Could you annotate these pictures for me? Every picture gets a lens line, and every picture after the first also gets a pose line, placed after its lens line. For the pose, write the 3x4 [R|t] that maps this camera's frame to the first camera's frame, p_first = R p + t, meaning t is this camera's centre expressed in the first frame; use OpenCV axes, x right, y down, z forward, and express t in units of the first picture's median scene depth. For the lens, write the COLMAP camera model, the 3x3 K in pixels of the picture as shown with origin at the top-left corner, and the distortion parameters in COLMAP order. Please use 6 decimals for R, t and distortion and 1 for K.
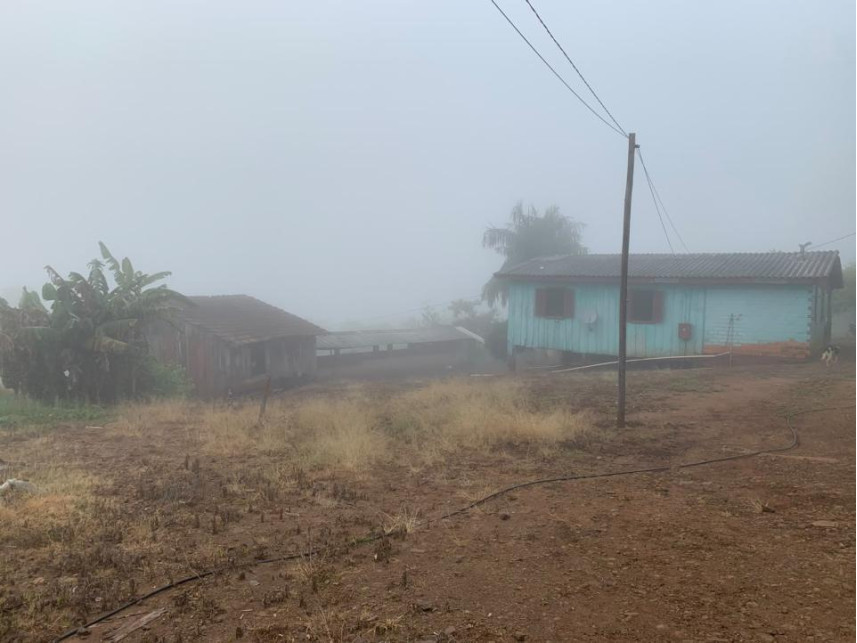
lens RADIAL K [[624.2, 0, 428.8], [0, 624.2, 325.9], [0, 0, 1]] dist [0.019491, -0.021537]
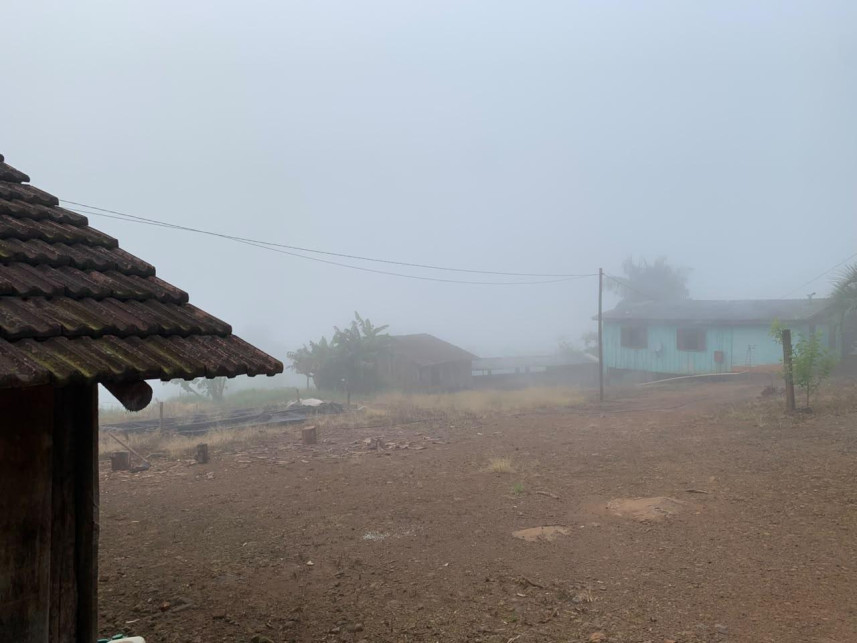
lens RADIAL K [[624.2, 0, 430.9], [0, 624.2, 322.9], [0, 0, 1]] dist [0.019491, -0.021537]
pose [[0.965476, -0.019546, -0.259759, 0.141488], [0.007414, 0.998839, -0.047605, -0.005129], [0.260387, 0.044035, 0.964499, -0.578495]]
